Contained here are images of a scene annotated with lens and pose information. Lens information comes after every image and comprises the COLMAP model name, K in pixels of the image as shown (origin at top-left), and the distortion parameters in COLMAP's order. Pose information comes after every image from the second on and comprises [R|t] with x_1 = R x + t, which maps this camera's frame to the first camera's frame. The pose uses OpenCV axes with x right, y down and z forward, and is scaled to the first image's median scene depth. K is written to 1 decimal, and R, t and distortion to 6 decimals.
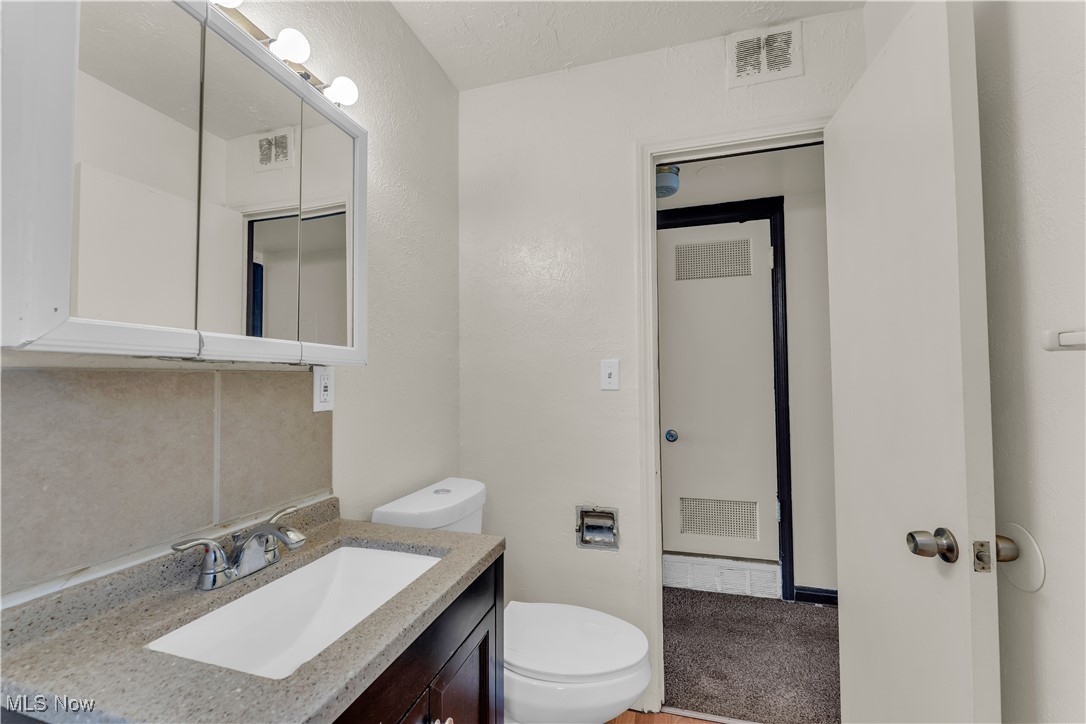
lens RADIAL K [[436.5, 0, 543.0], [0, 436.5, 362.0], [0, 0, 1]] dist [-0.000890, -0.000251]
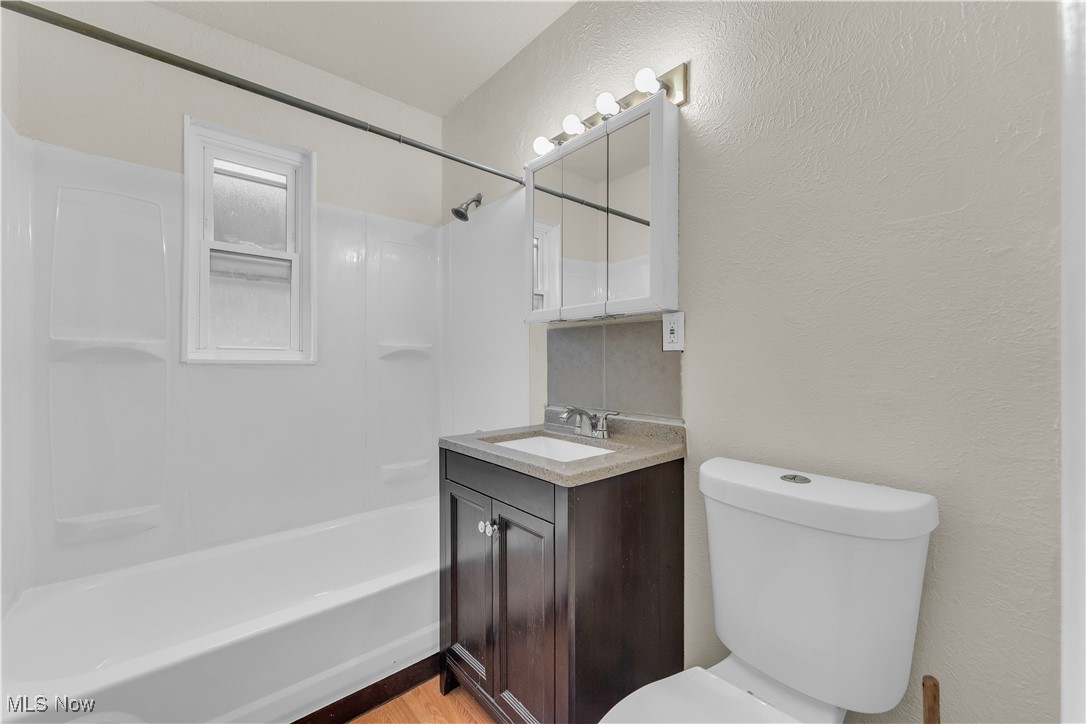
lens RADIAL K [[436.5, 0, 543.0], [0, 436.5, 362.0], [0, 0, 1]] dist [-0.000890, -0.000251]
pose [[-0.529811, 0.001706, -0.848114, 0.744273], [0.037258, 0.999079, -0.021265, 0.166974], [0.847297, -0.042865, -0.529387, 1.422947]]
